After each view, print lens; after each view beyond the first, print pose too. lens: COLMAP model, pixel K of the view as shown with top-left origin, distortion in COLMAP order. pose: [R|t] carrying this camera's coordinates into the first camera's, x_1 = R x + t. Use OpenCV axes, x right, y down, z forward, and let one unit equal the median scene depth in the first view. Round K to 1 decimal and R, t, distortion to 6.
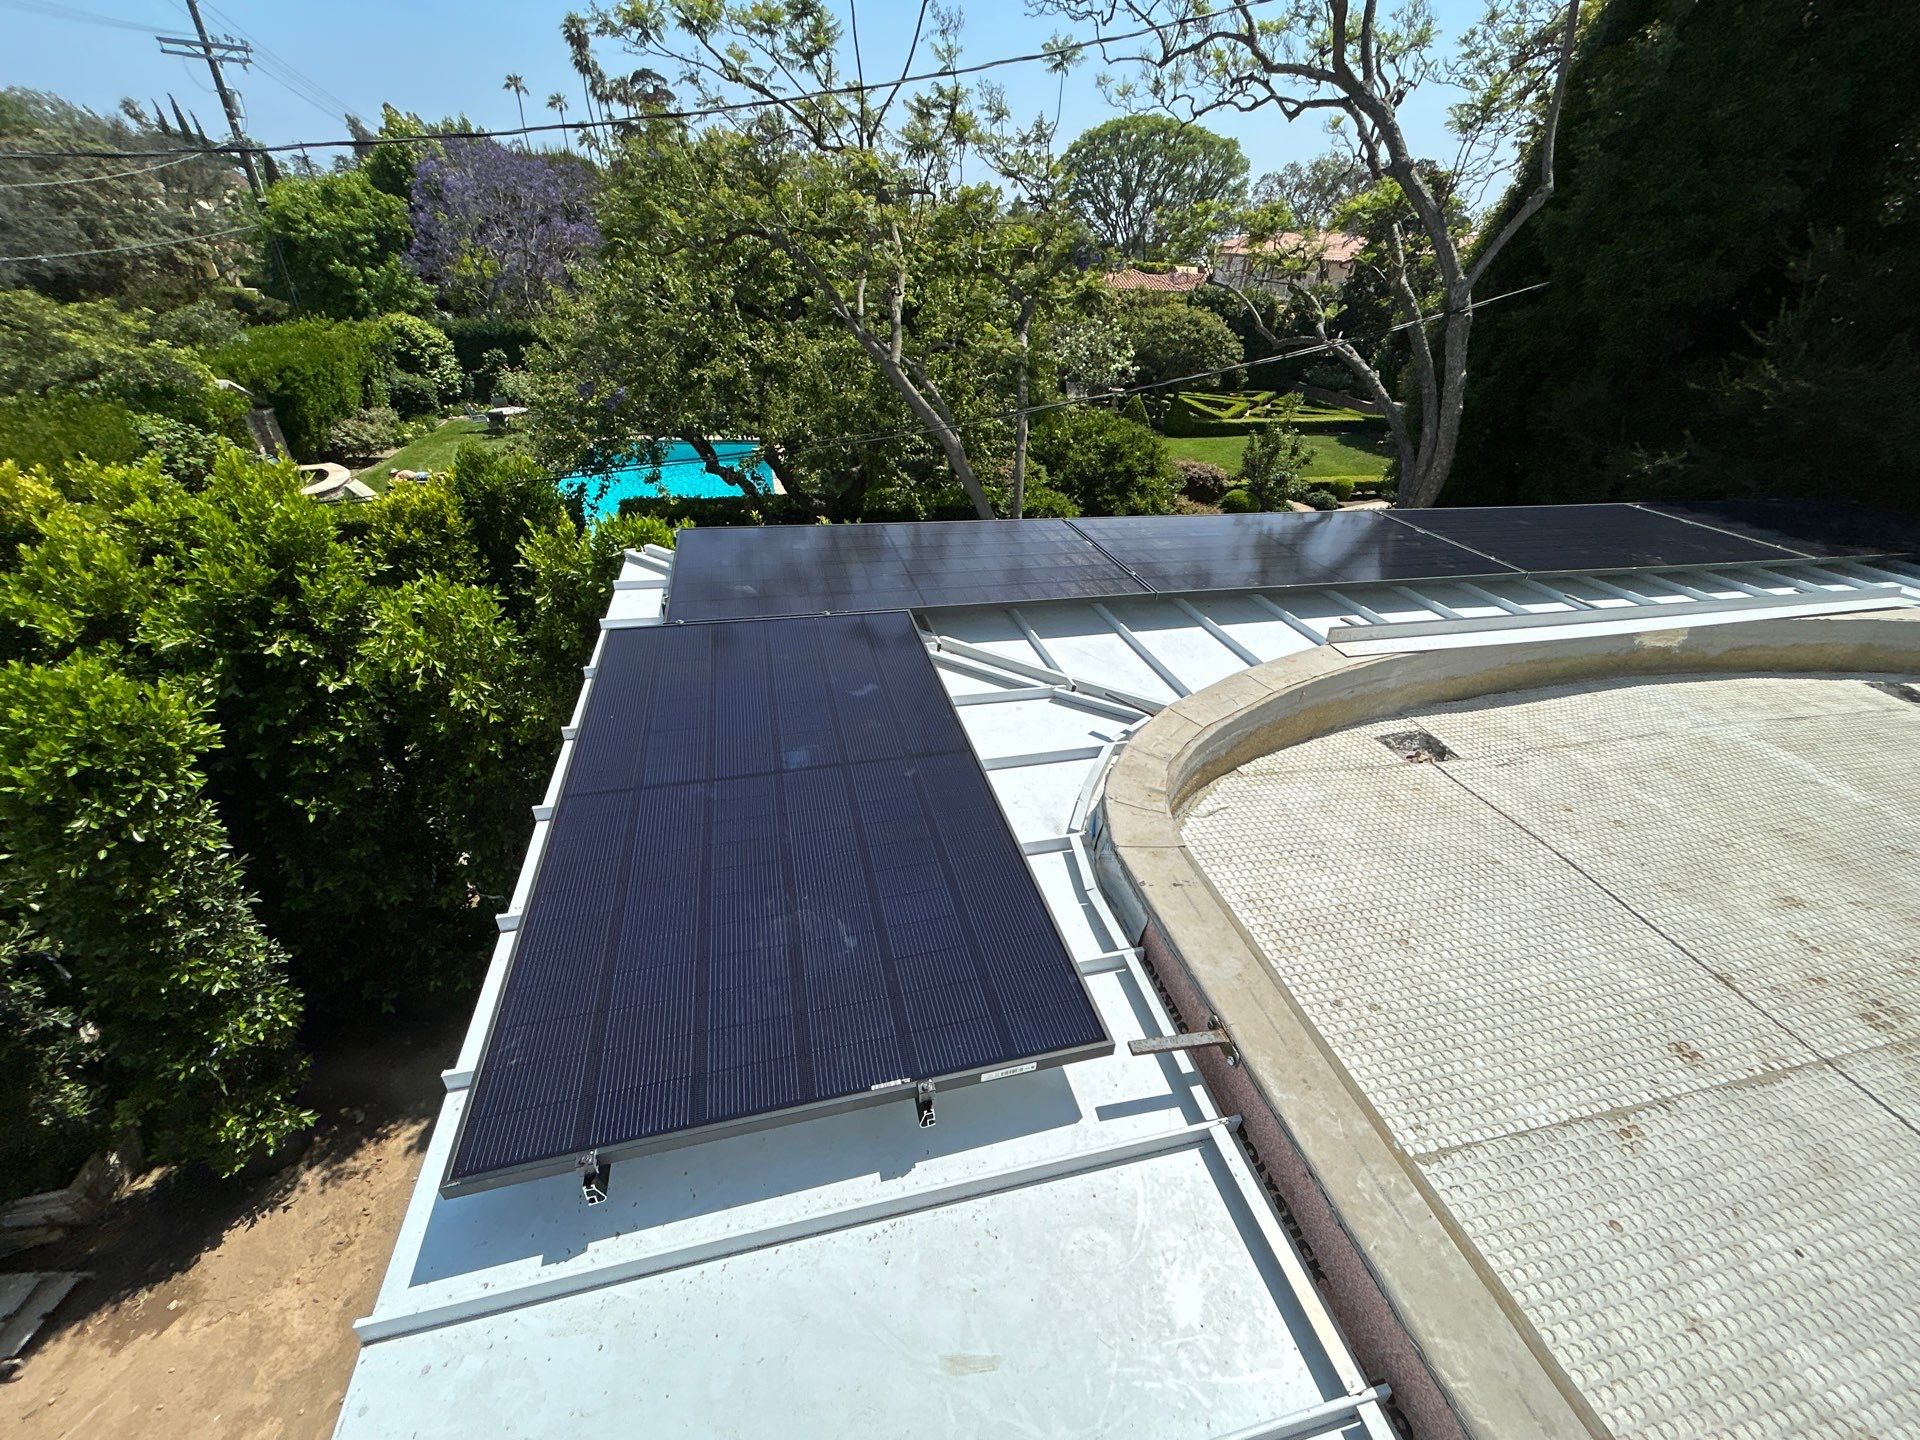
lens RADIAL K [[770.5, 0, 957.7], [0, 770.5, 719.9], [0, 0, 1]] dist [-0.001869, 0.000875]
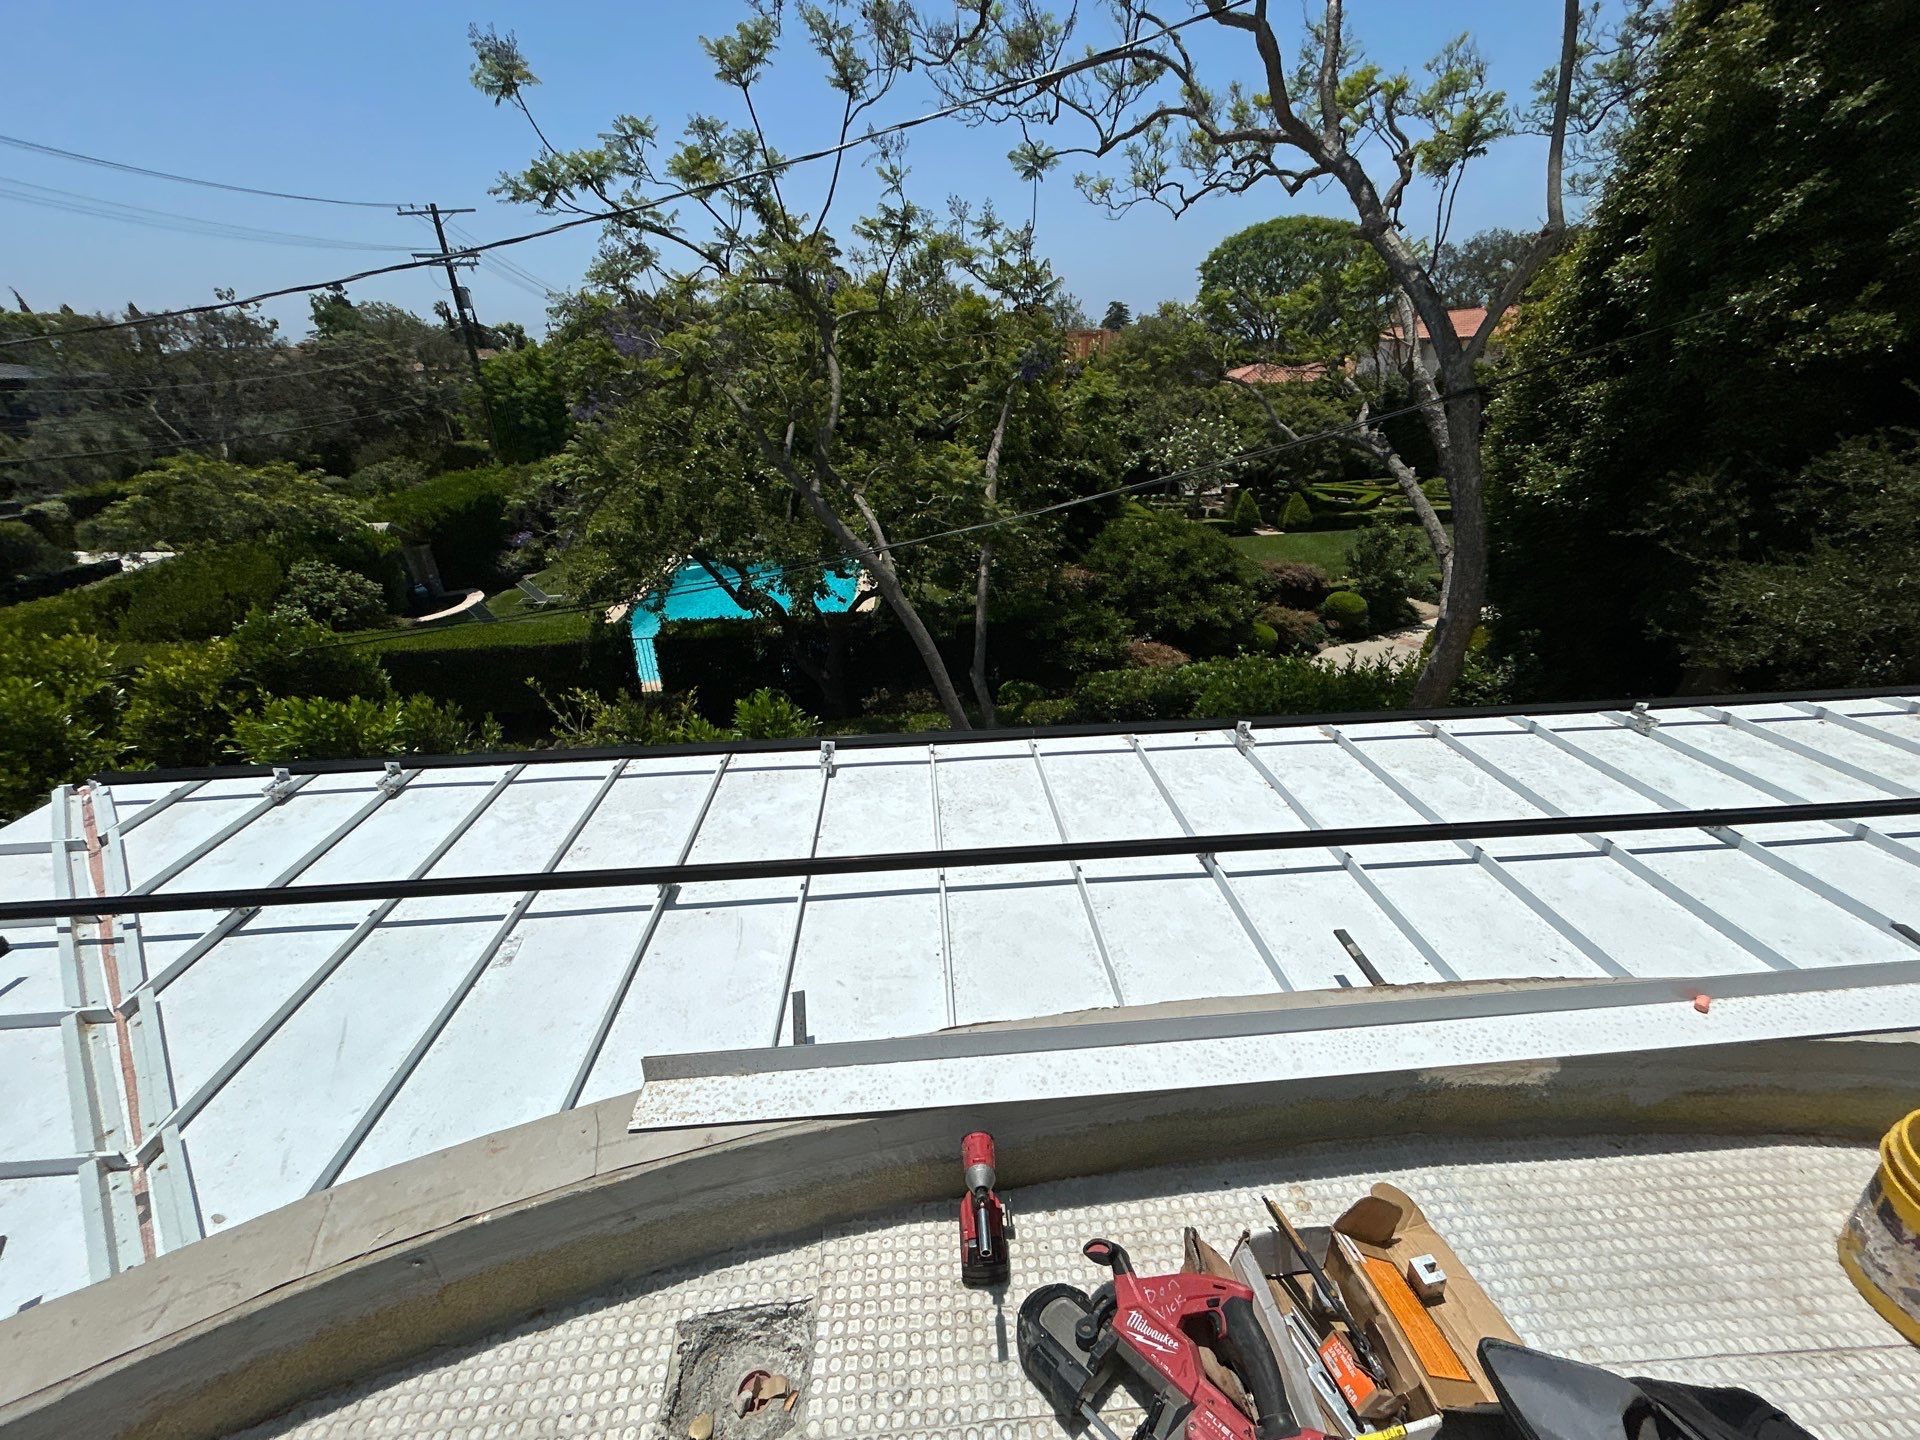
lens RADIAL K [[770.5, 0, 957.7], [0, 770.5, 719.9], [0, 0, 1]] dist [-0.001869, 0.000875]
pose [[0.980568, 0.007949, -0.196021, 0.233813], [-0.030534, 0.993186, -0.112469, -0.086968], [0.193791, 0.116269, 0.974129, 0.155787]]
